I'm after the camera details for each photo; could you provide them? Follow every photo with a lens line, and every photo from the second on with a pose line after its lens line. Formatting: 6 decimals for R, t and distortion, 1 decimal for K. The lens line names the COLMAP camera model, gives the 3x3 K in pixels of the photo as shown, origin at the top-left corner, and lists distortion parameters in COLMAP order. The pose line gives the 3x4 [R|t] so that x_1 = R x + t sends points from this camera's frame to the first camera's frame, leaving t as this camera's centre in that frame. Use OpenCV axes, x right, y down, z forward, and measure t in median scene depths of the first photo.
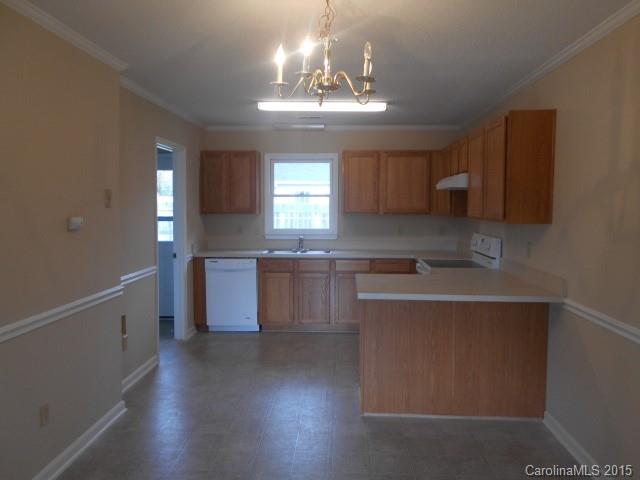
lens RADIAL K [[510.0, 0, 301.9], [0, 510.0, 237.6], [0, 0, 1]] dist [-0.005946, -0.006099]
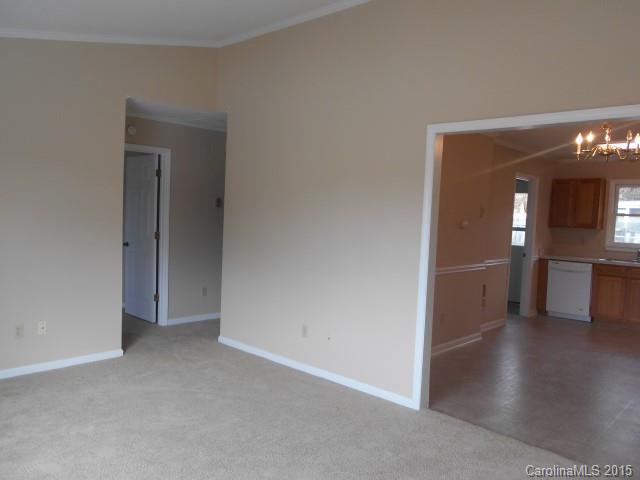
lens RADIAL K [[510.0, 0, 301.9], [0, 510.0, 237.6], [0, 0, 1]] dist [-0.005946, -0.006099]
pose [[0.769305, 0.062527, -0.635815, 0.153877], [-0.081951, 0.996636, -0.001146, 0.036799], [0.633604, 0.052987, 0.771841, -0.431748]]
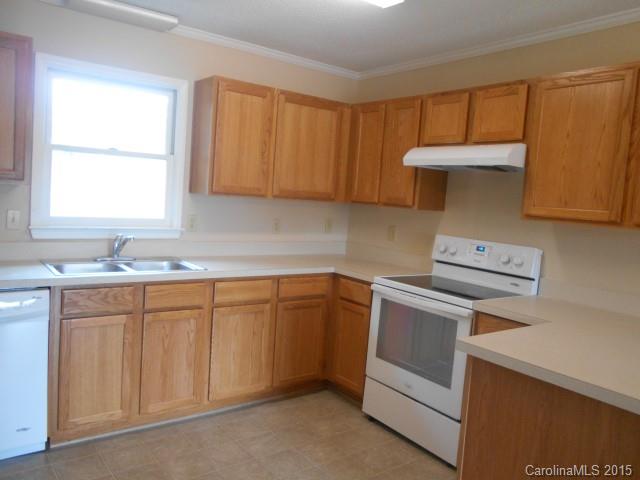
lens RADIAL K [[510.0, 0, 301.9], [0, 510.0, 237.6], [0, 0, 1]] dist [-0.005946, -0.006099]
pose [[0.759475, -0.008561, 0.650481, -0.207207], [-0.023564, 0.998895, 0.040659, -0.025268], [-0.650110, -0.046207, 0.758434, 0.537742]]
